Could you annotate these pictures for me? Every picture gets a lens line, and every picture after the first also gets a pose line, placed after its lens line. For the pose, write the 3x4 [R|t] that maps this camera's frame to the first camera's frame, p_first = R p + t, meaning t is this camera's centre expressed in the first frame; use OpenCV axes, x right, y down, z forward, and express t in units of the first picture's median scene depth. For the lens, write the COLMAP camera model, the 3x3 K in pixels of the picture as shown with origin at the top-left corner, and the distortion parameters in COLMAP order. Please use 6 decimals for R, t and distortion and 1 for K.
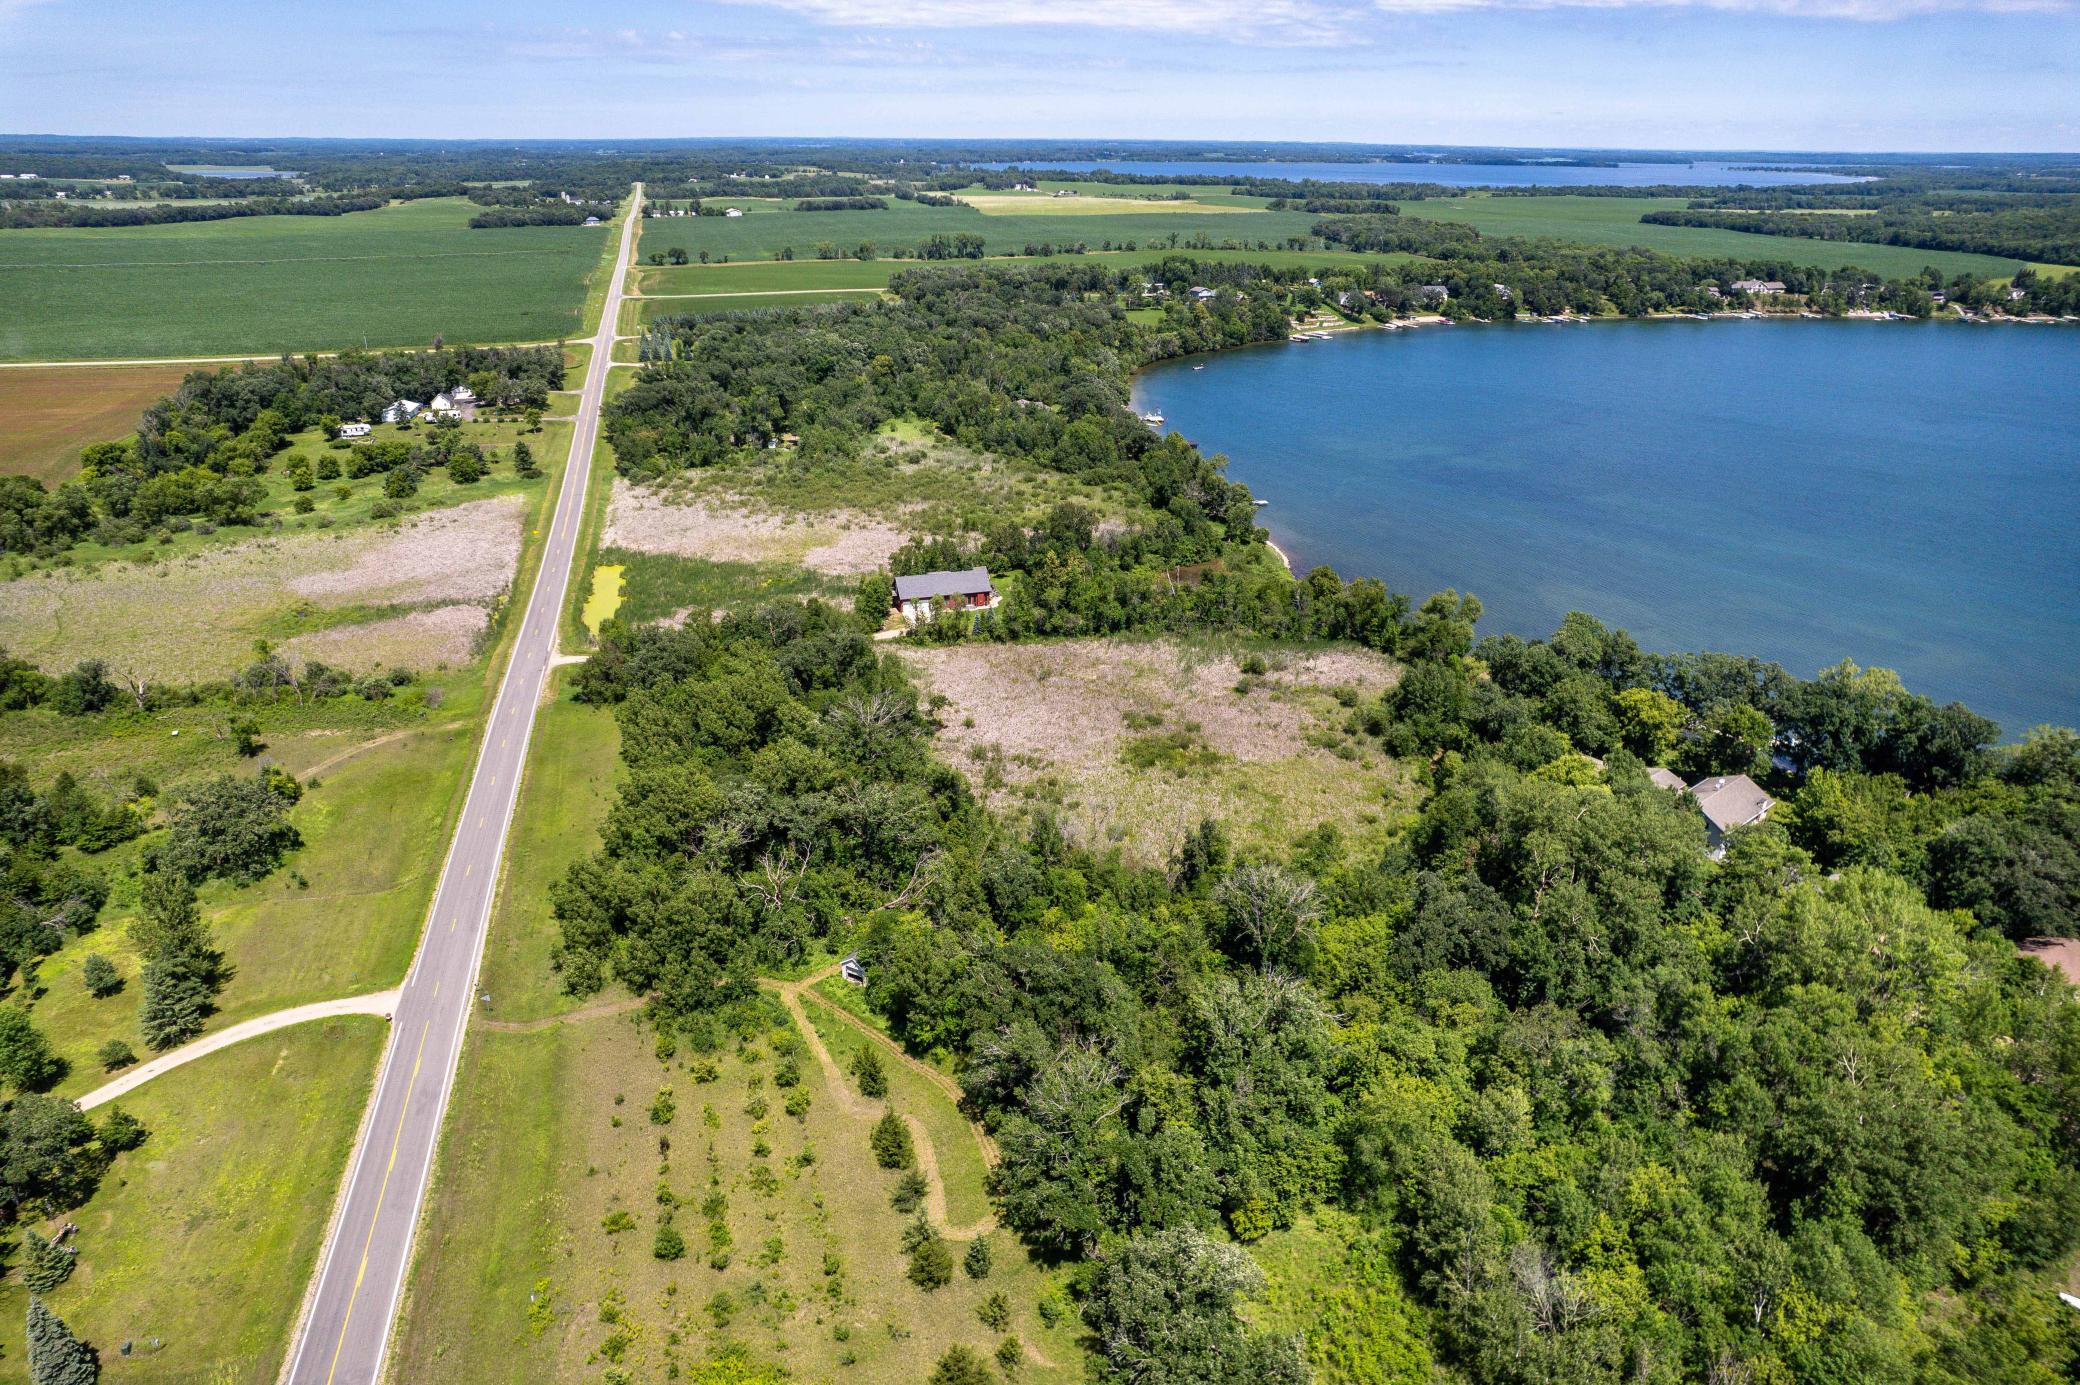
lens RADIAL K [[1331.1, 0, 1039.4], [0, 1331.1, 699.4], [0, 0, 1]] dist [-0.079239, 0.070340]
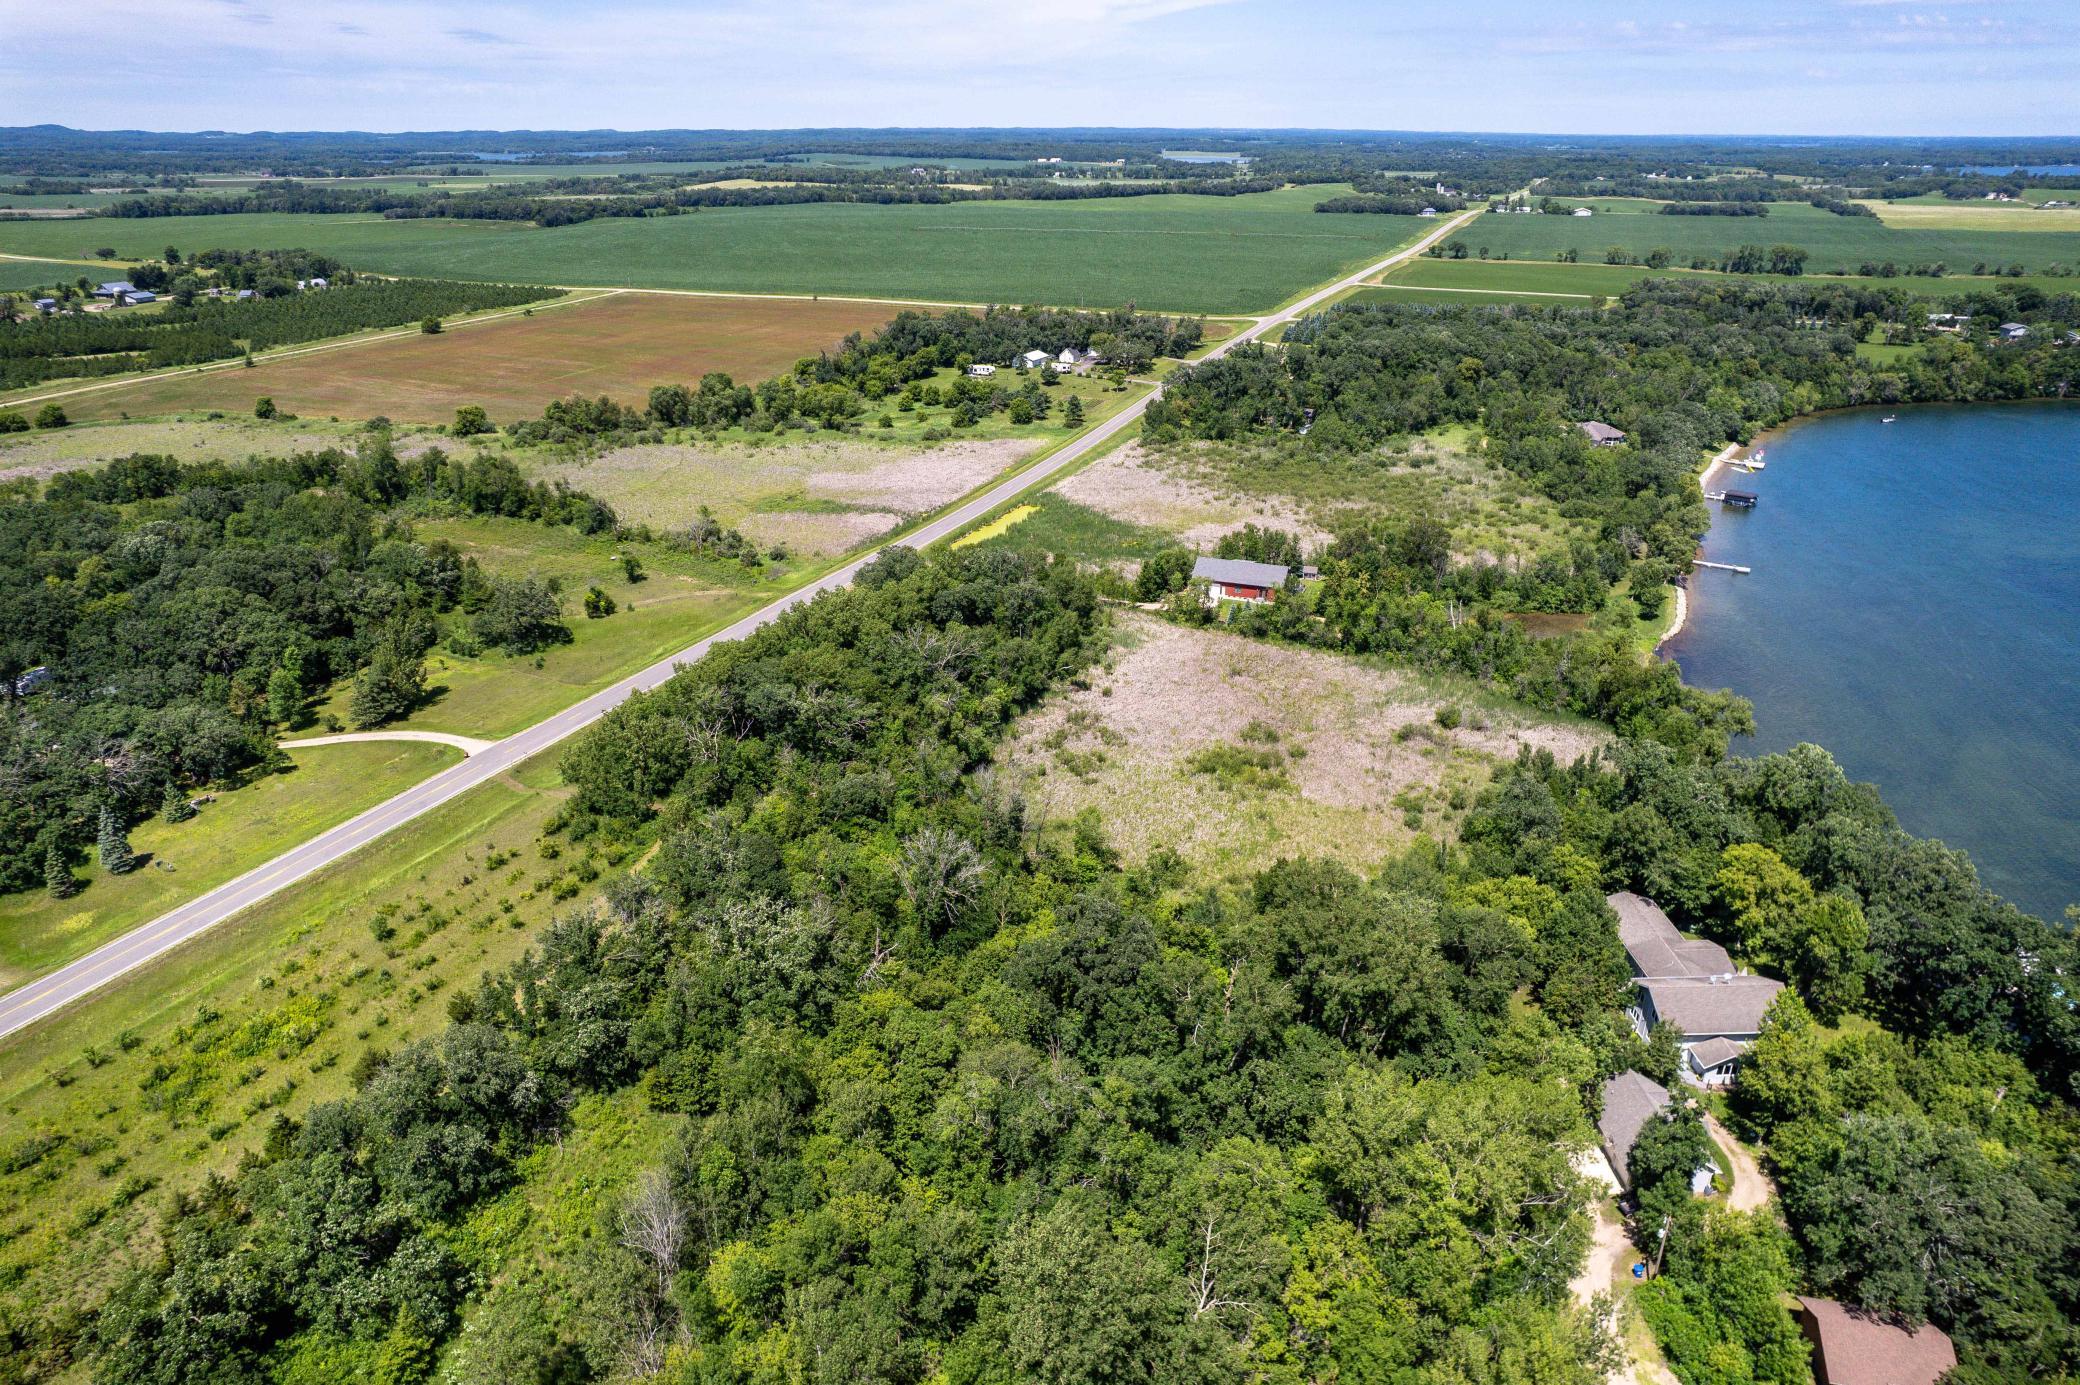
lens RADIAL K [[1331.1, 0, 1043.0], [0, 1331.1, 688.1], [0, 0, 1]] dist [-0.079239, 0.070340]
pose [[0.789068, 0.237050, -0.566726, 0.267210], [-0.239136, 0.968308, 0.072067, -0.025781], [0.565849, 0.078659, 0.820748, 0.065821]]
